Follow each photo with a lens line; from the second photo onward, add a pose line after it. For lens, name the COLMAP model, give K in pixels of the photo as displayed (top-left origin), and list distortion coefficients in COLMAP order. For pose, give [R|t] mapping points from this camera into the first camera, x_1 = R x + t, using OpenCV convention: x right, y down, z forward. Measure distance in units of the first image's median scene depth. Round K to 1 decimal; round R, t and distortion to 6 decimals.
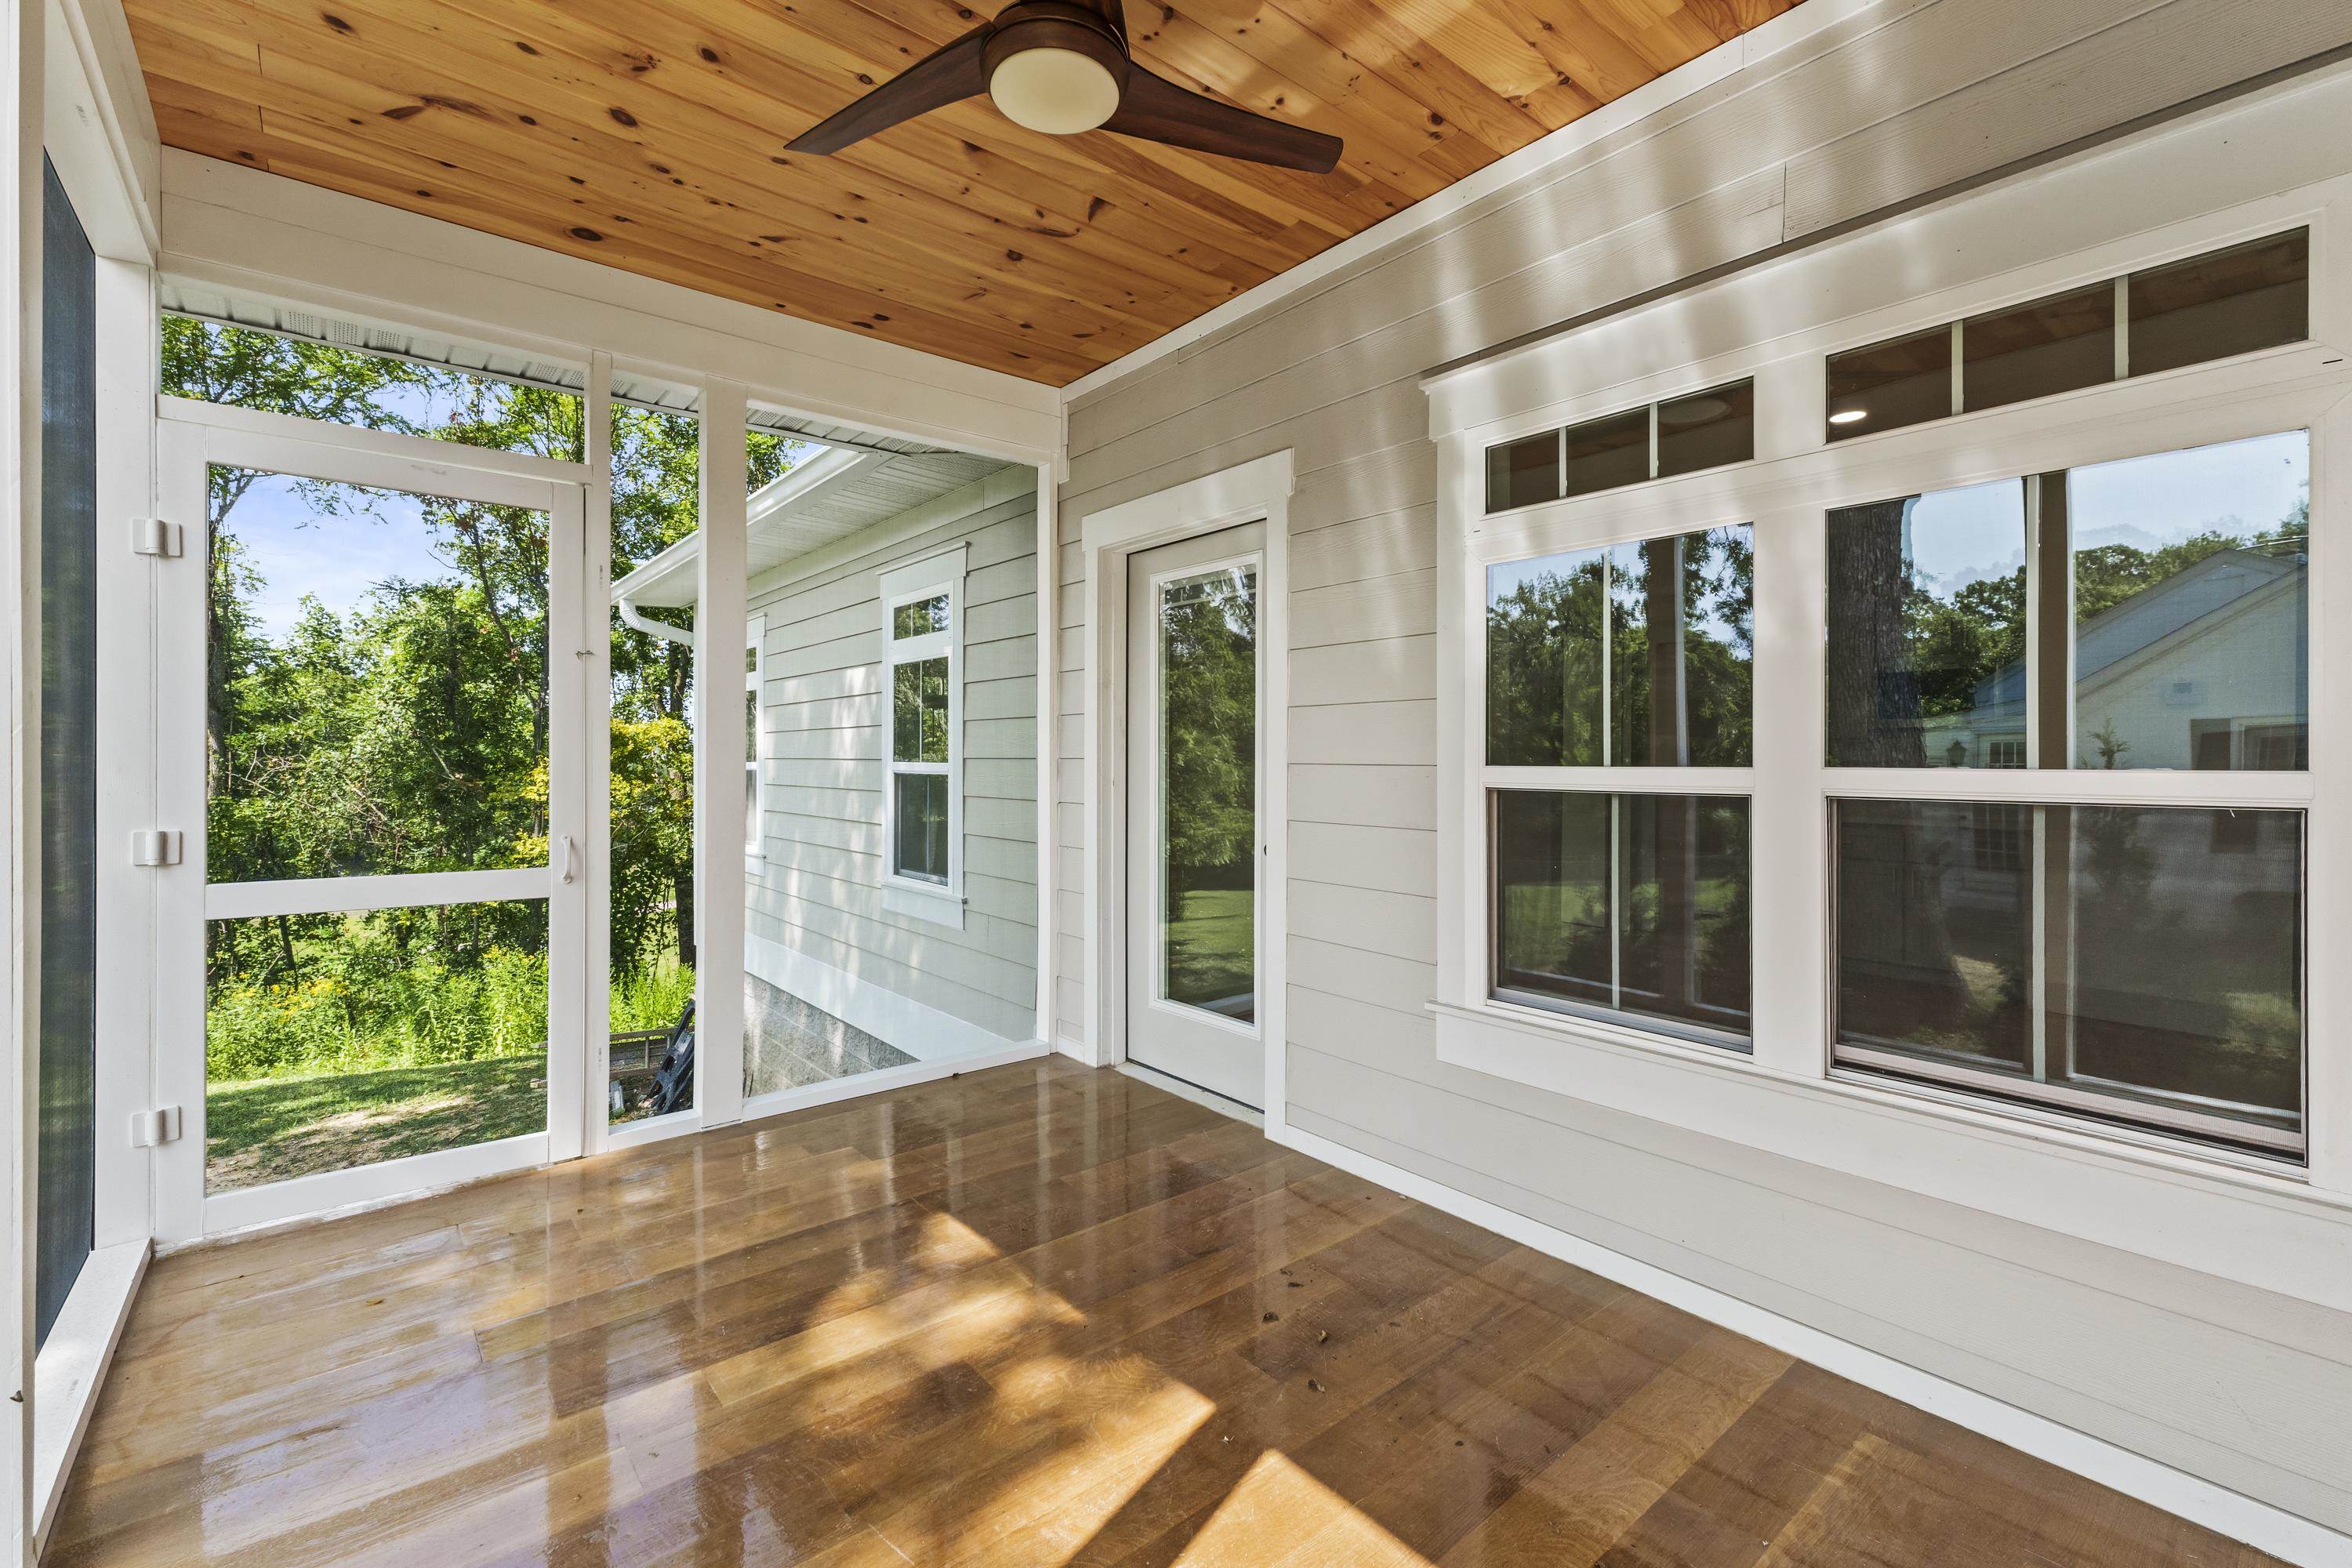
lens RADIAL K [[1004.1, 0, 1165.0], [0, 1004.1, 767.6], [0, 0, 1]] dist [0.001318, 0.000257]
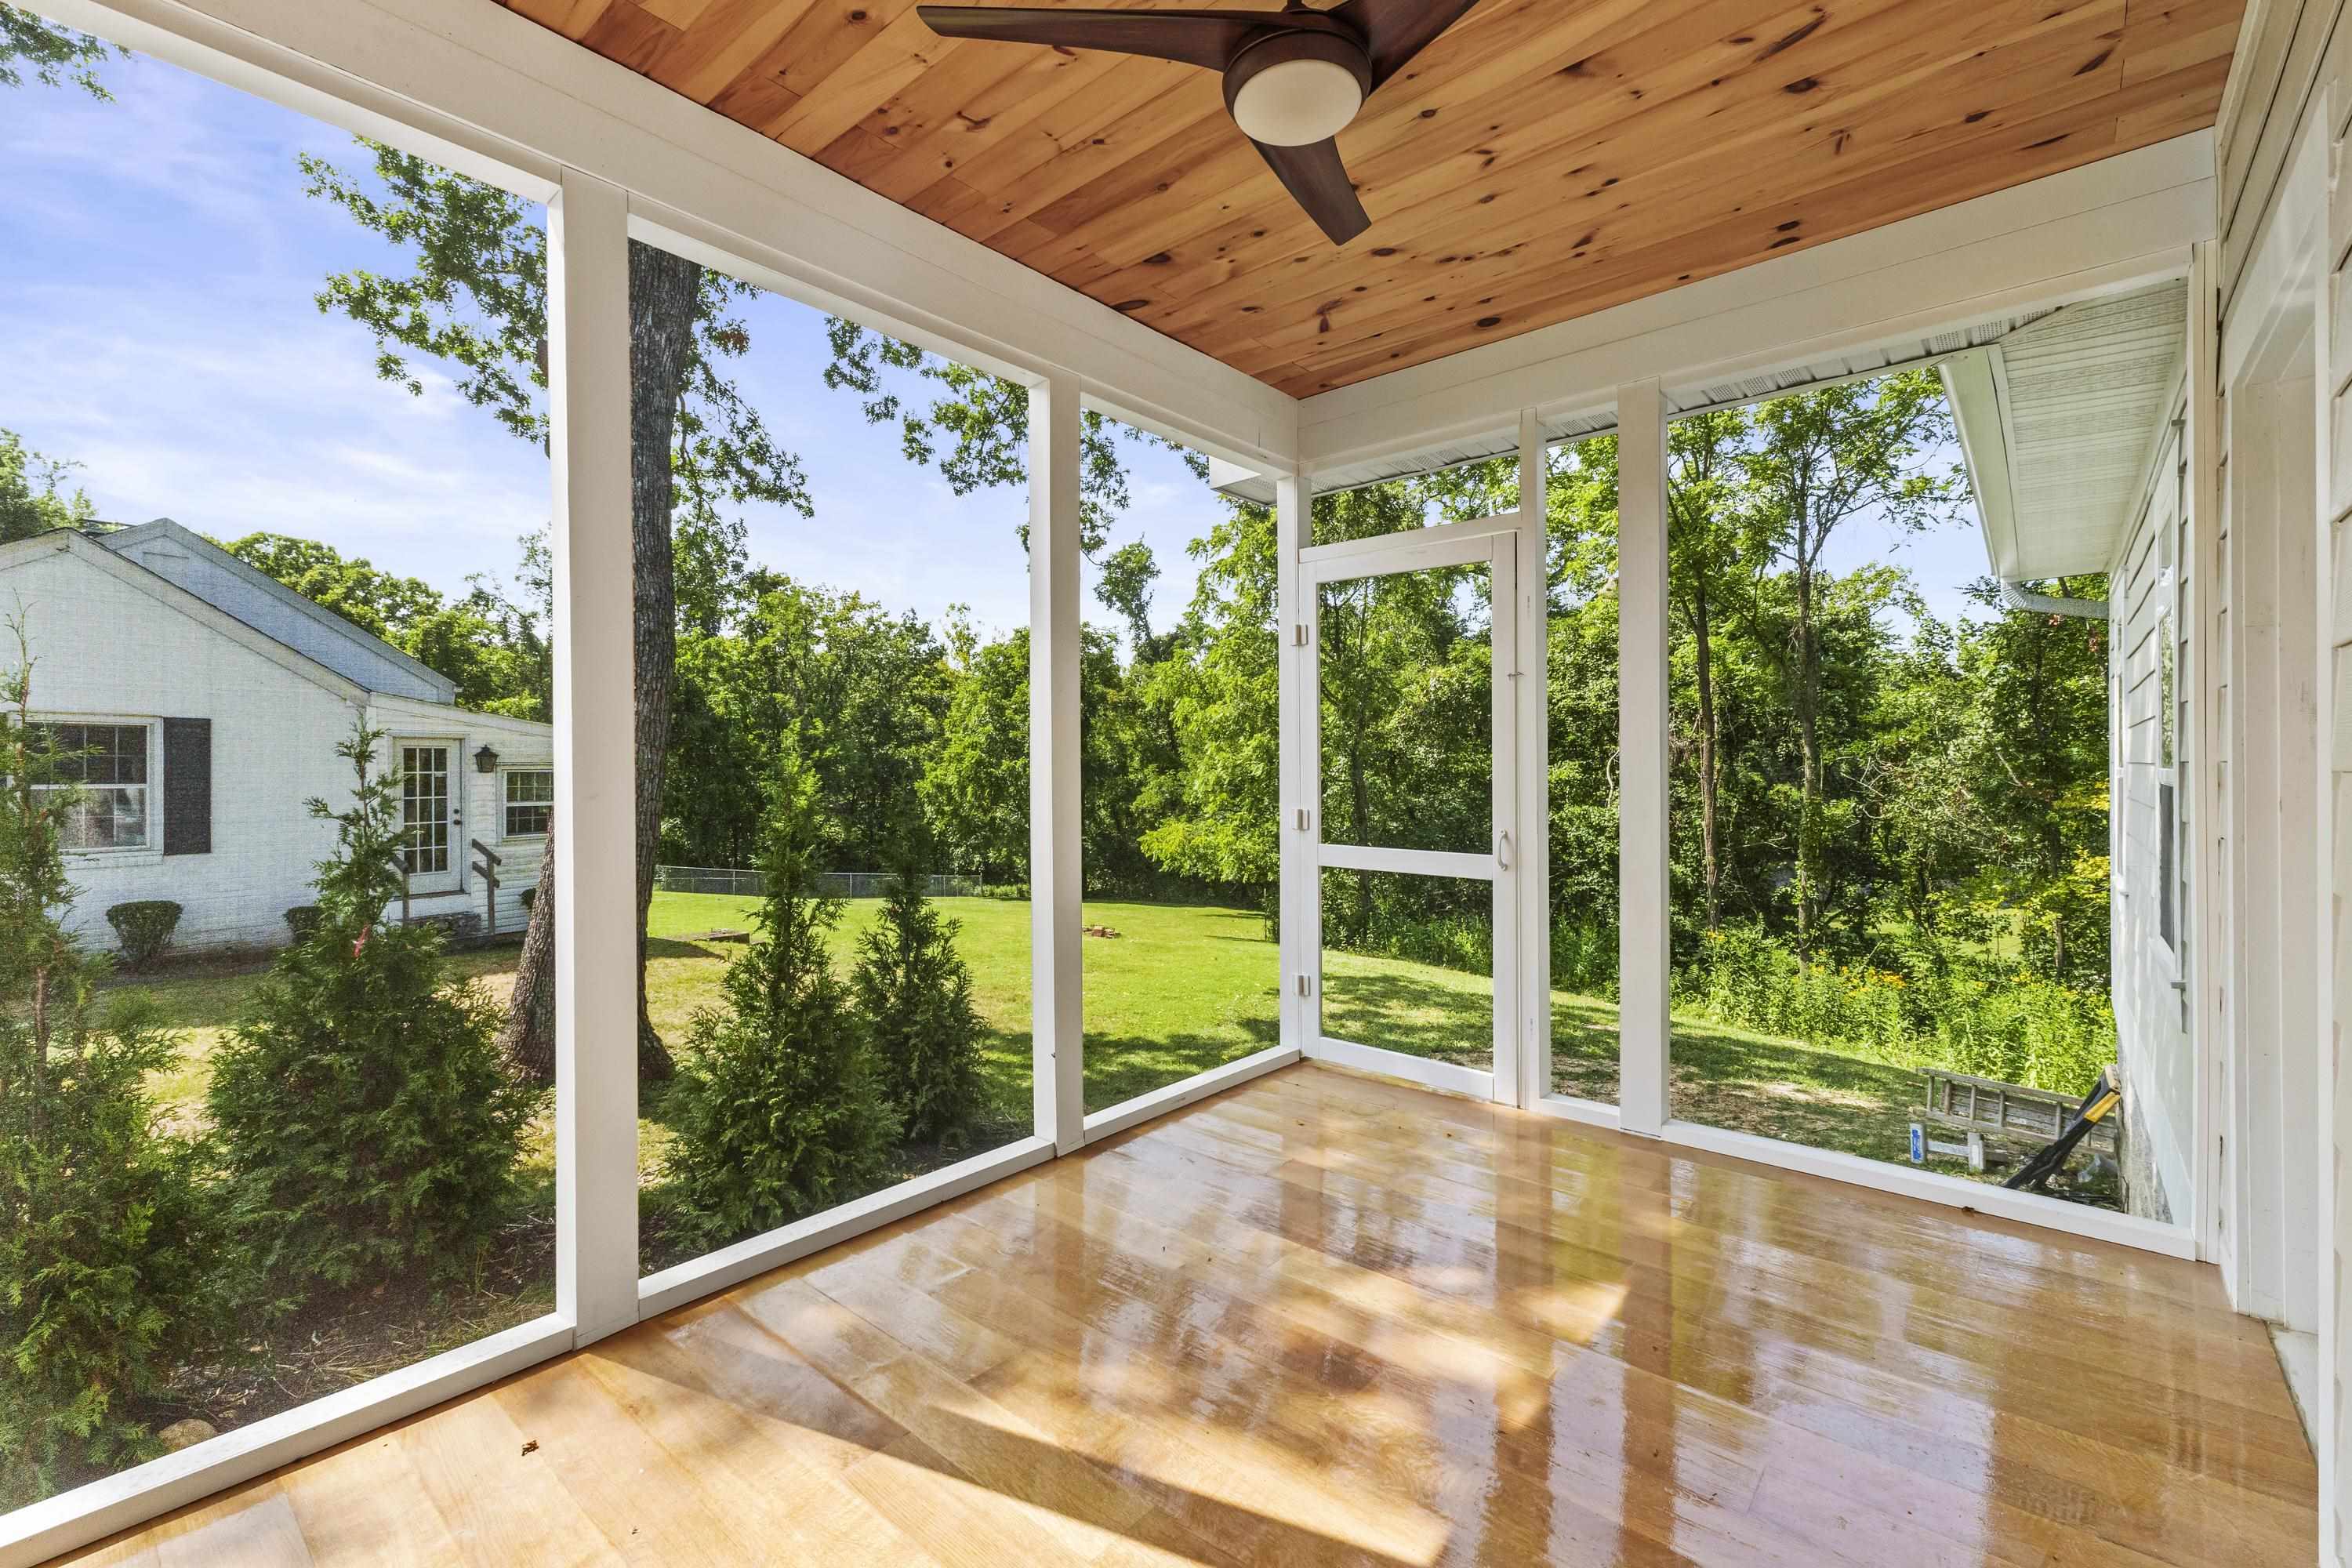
lens RADIAL K [[1004.1, 0, 1166.1], [0, 1004.1, 774.4], [0, 0, 1]] dist [0.001318, 0.000257]
pose [[0.156407, 0.008050, -0.987660, 0.476374], [-0.006431, 0.999954, 0.007132, -0.003391], [0.987672, 0.005236, 0.156451, 0.392512]]
